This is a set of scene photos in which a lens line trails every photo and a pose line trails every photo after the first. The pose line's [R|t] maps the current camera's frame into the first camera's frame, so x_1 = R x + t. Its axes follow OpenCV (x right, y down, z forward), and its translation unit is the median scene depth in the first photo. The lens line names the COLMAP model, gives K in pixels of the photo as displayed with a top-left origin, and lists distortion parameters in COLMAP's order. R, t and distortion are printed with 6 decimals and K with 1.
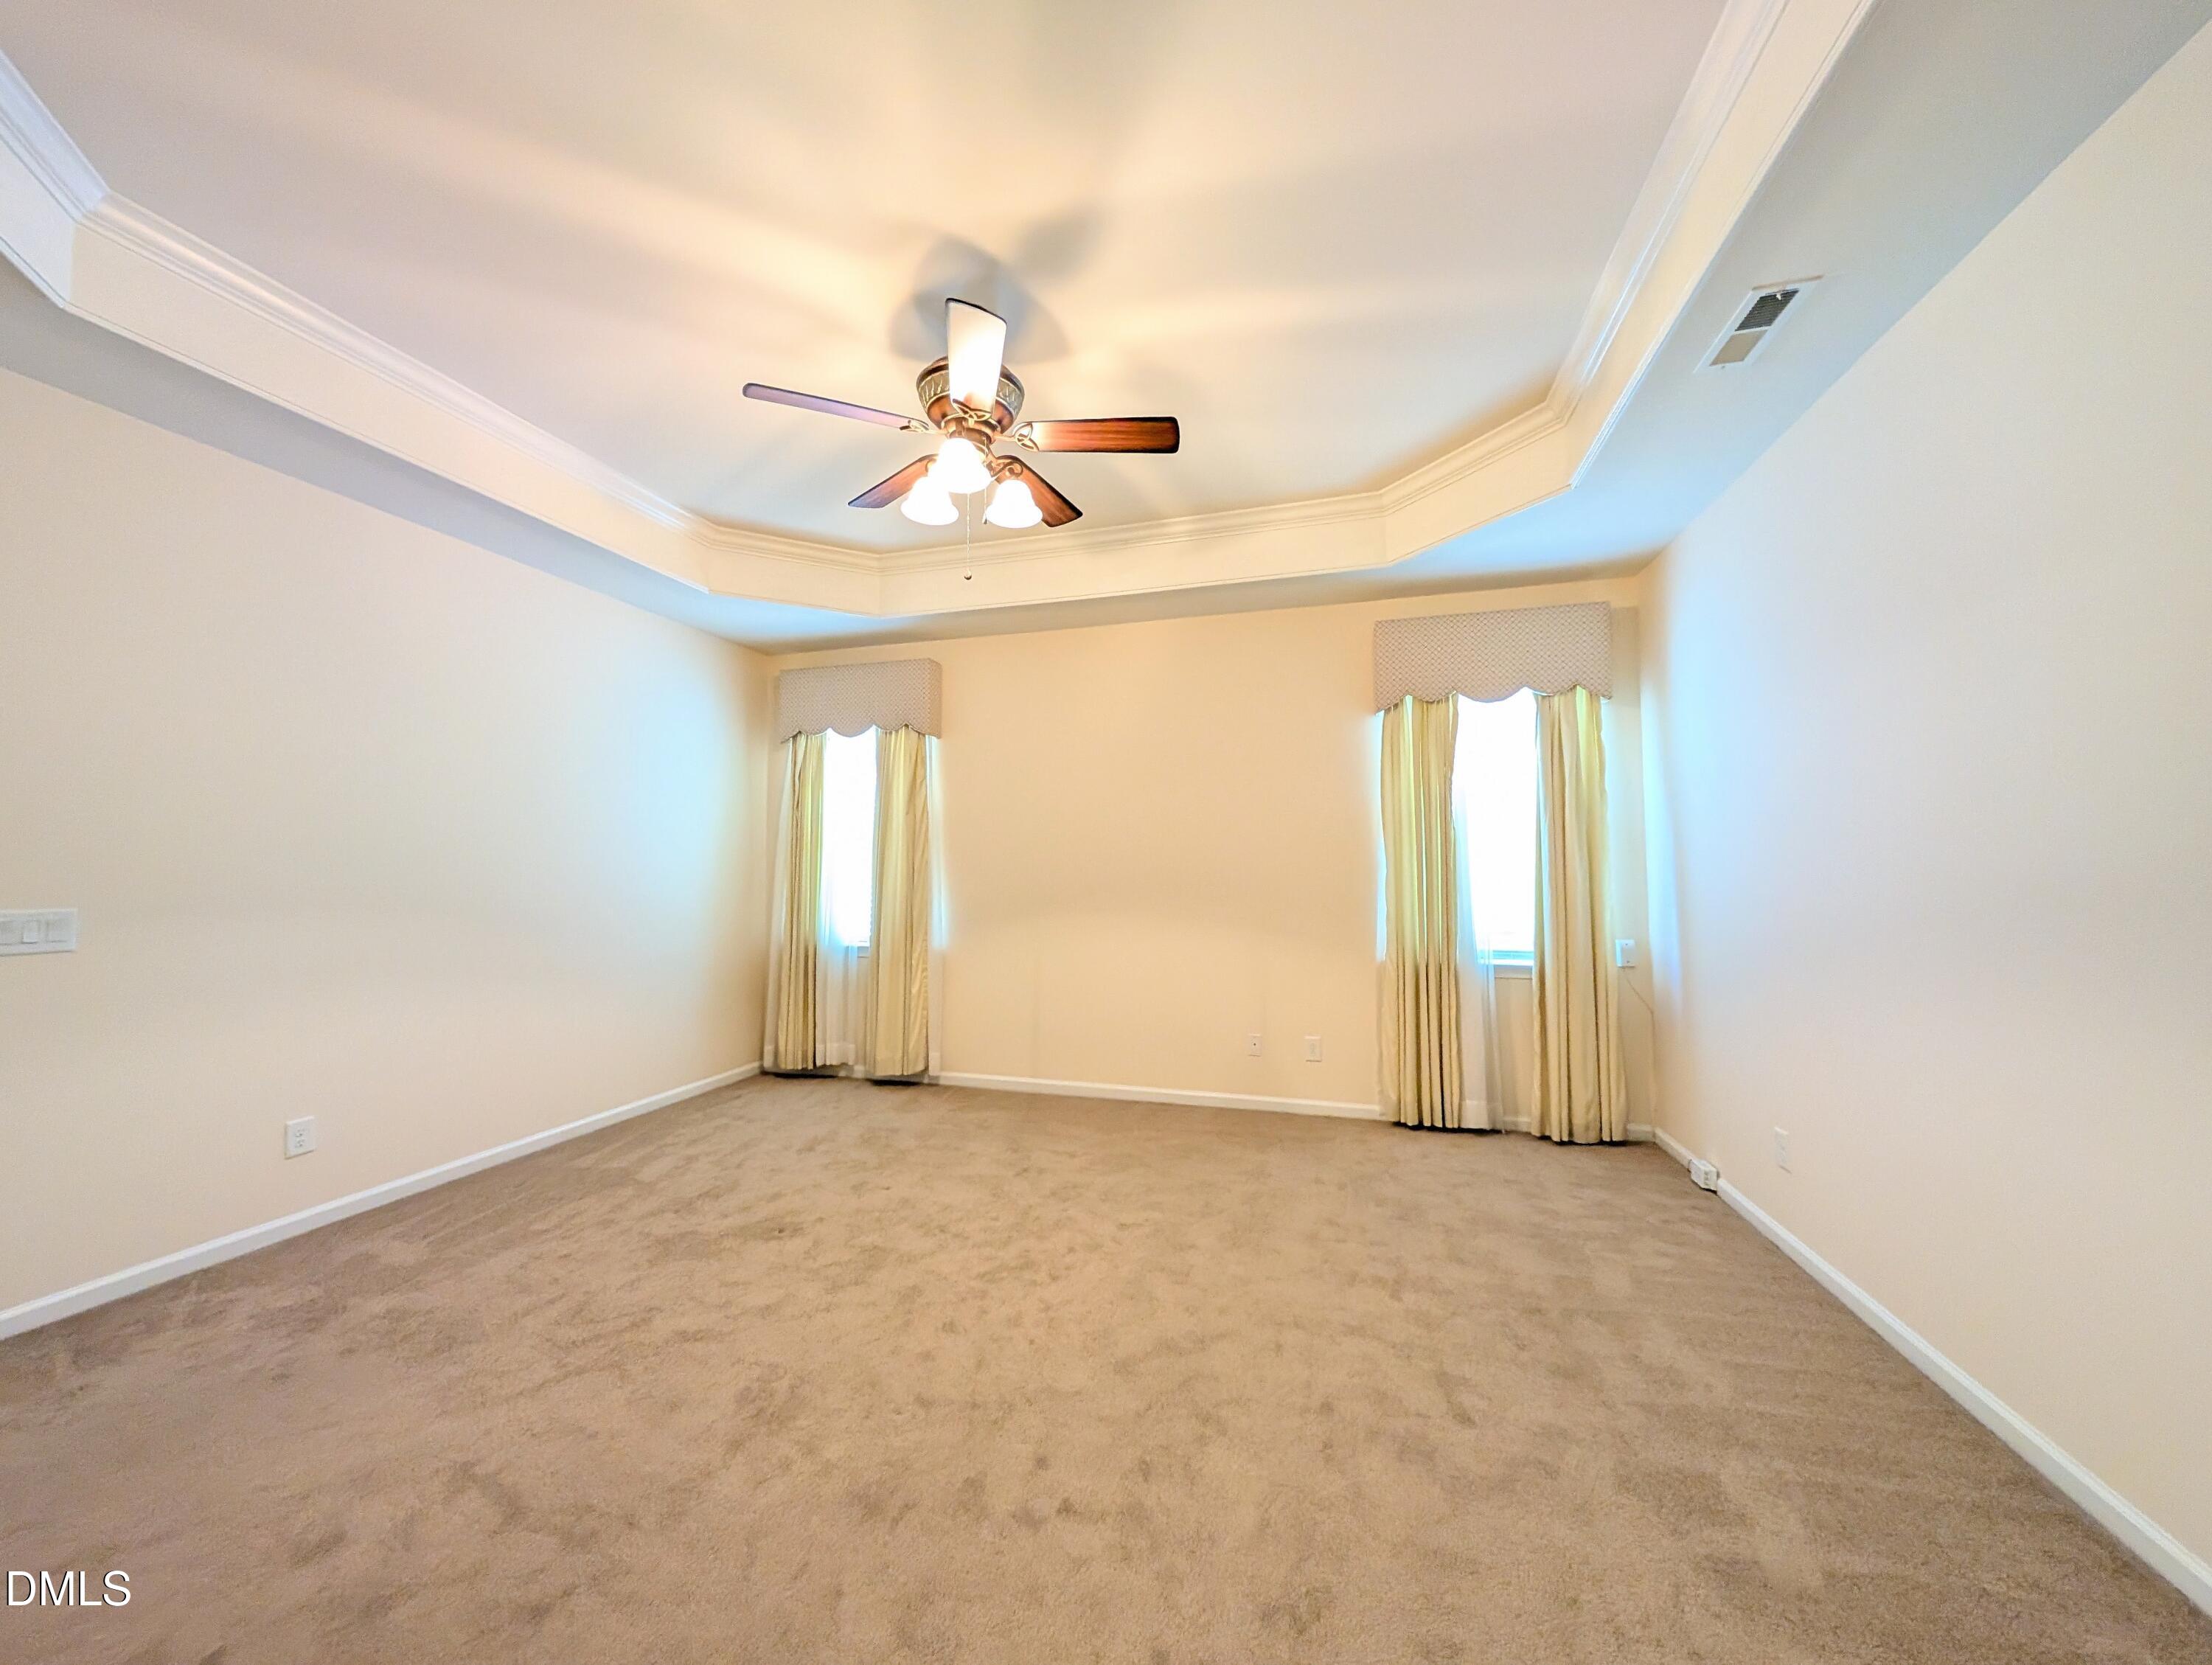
lens RADIAL K [[800.5, 0, 1100.5], [0, 800.5, 833.4], [0, 0, 1]] dist [-0.000979, 0.000044]
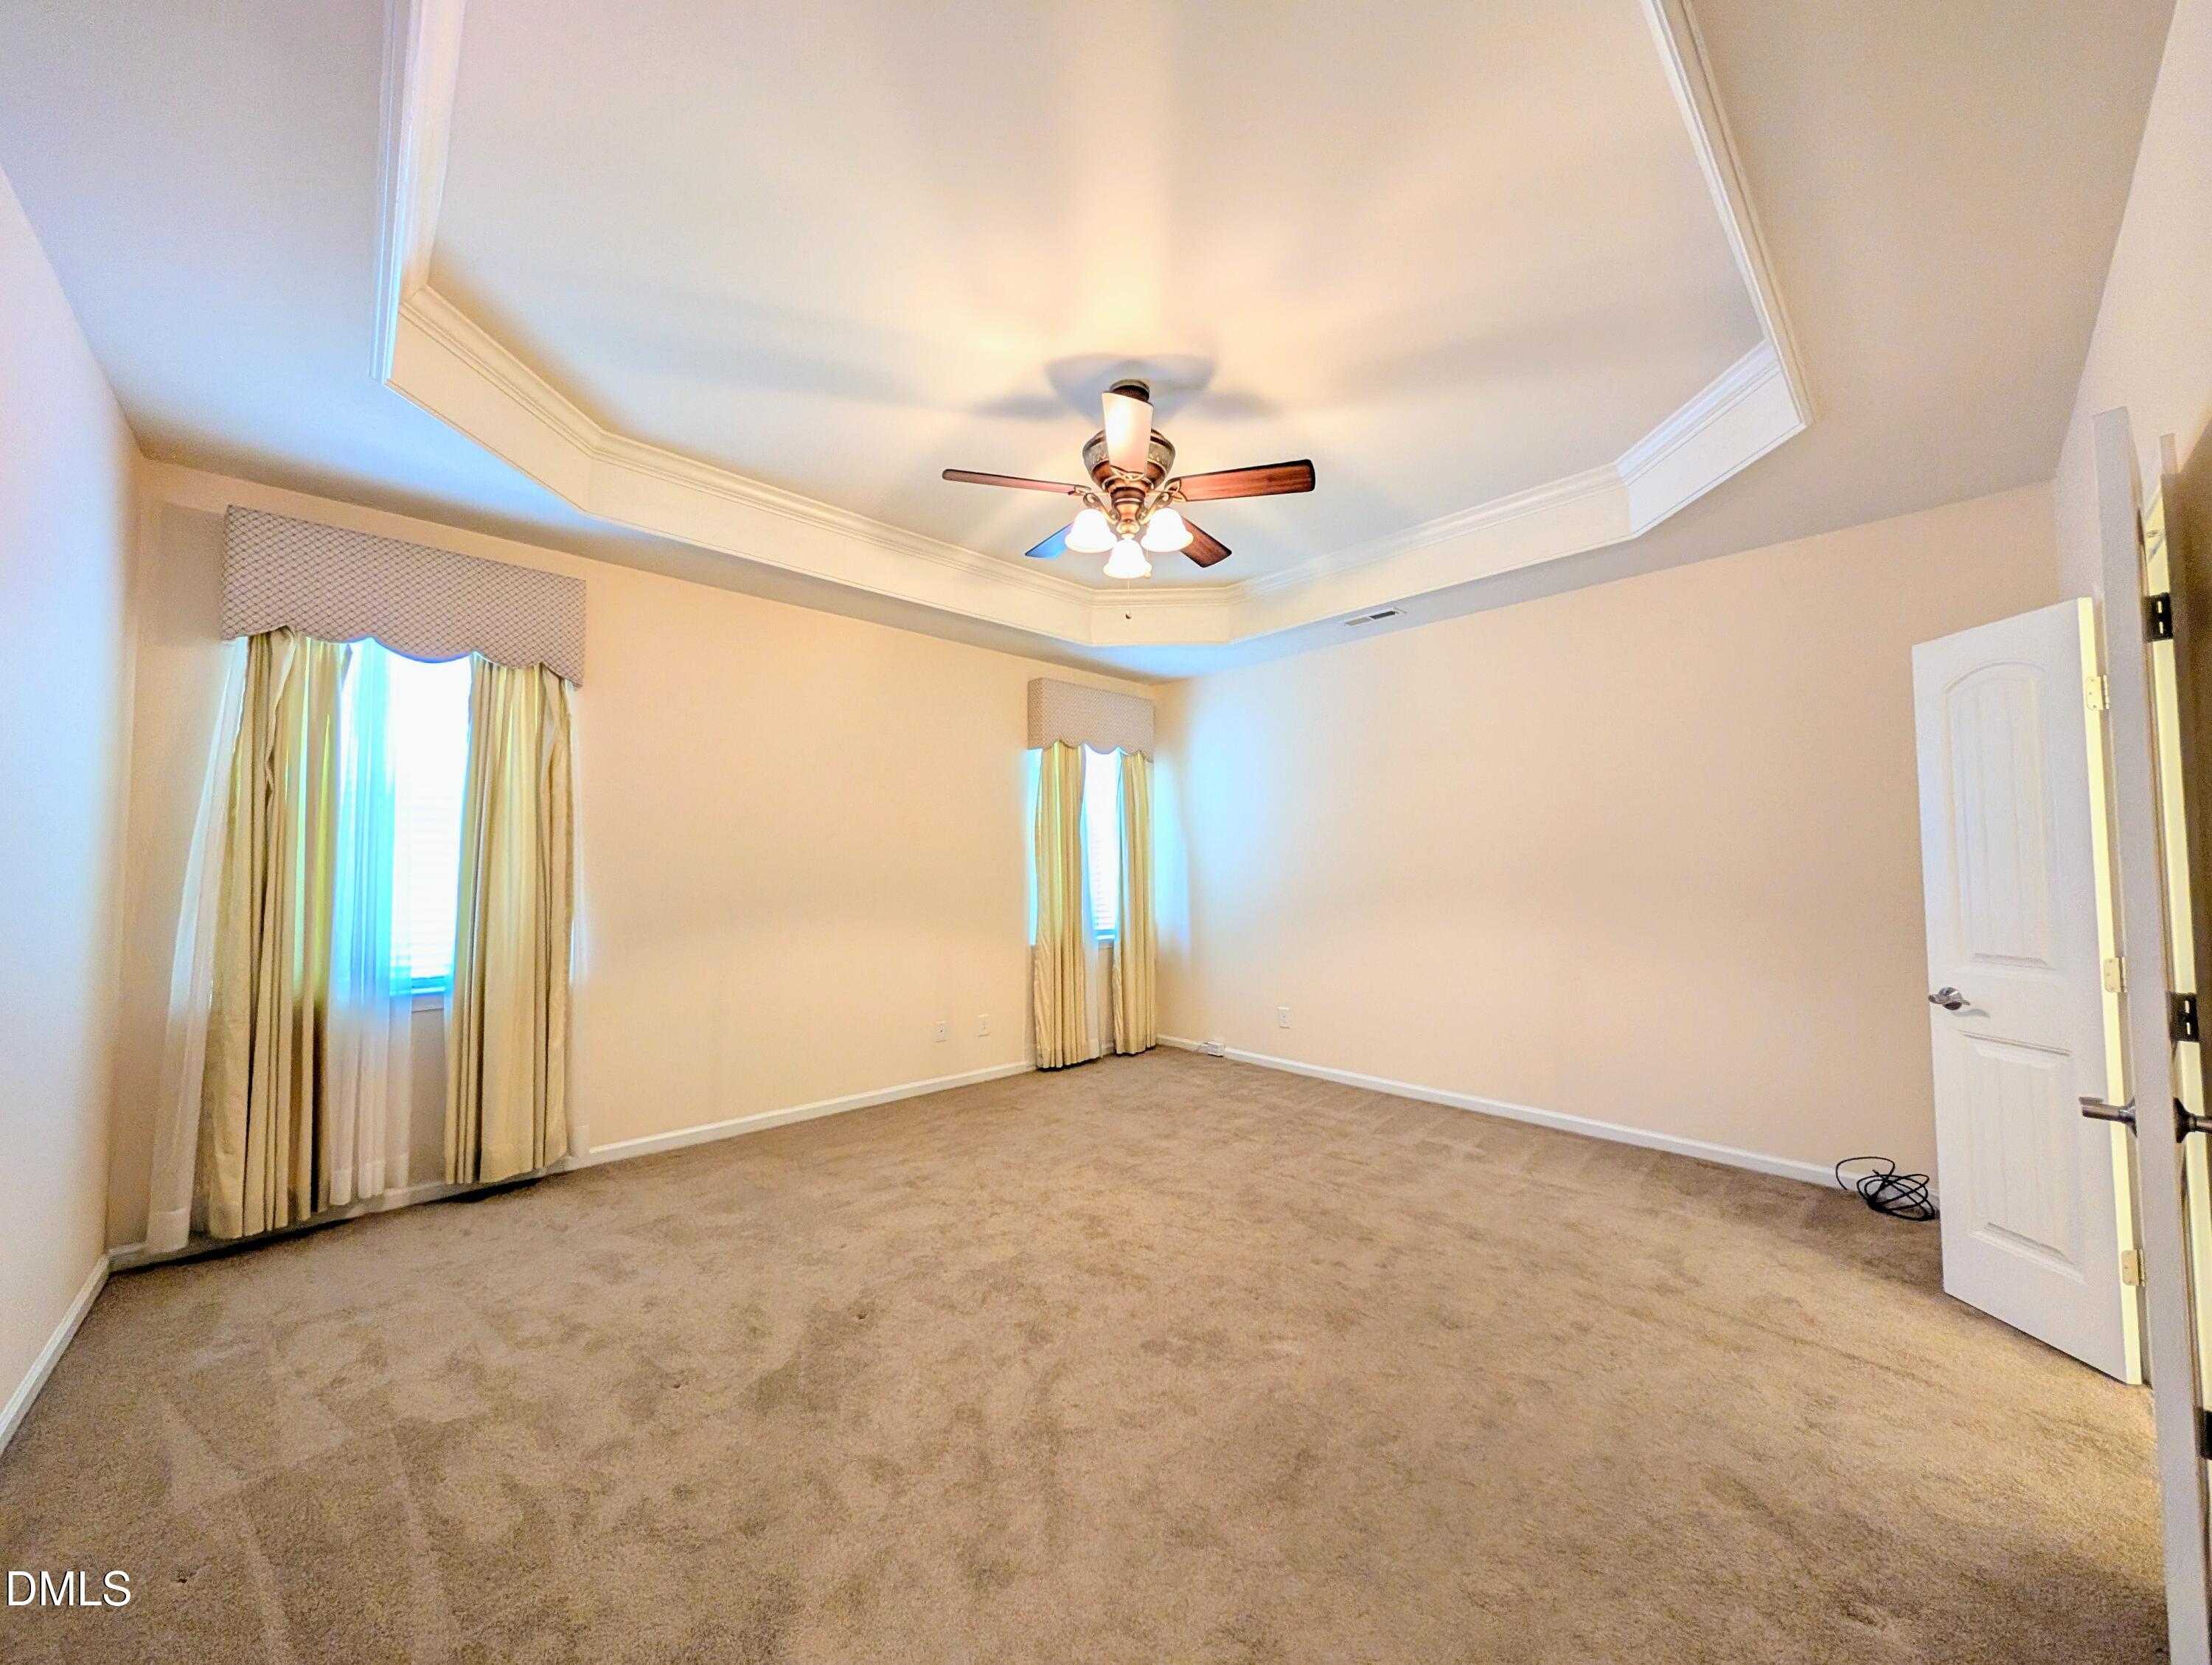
lens RADIAL K [[800.5, 0, 1099.1], [0, 800.5, 834.7], [0, 0, 1]] dist [-0.000979, 0.000044]
pose [[0.509625, 0.040293, 0.859453, -0.750369], [-0.037772, 0.998988, -0.024438, 0.013087], [-0.859567, -0.020009, 0.510631, 0.289082]]
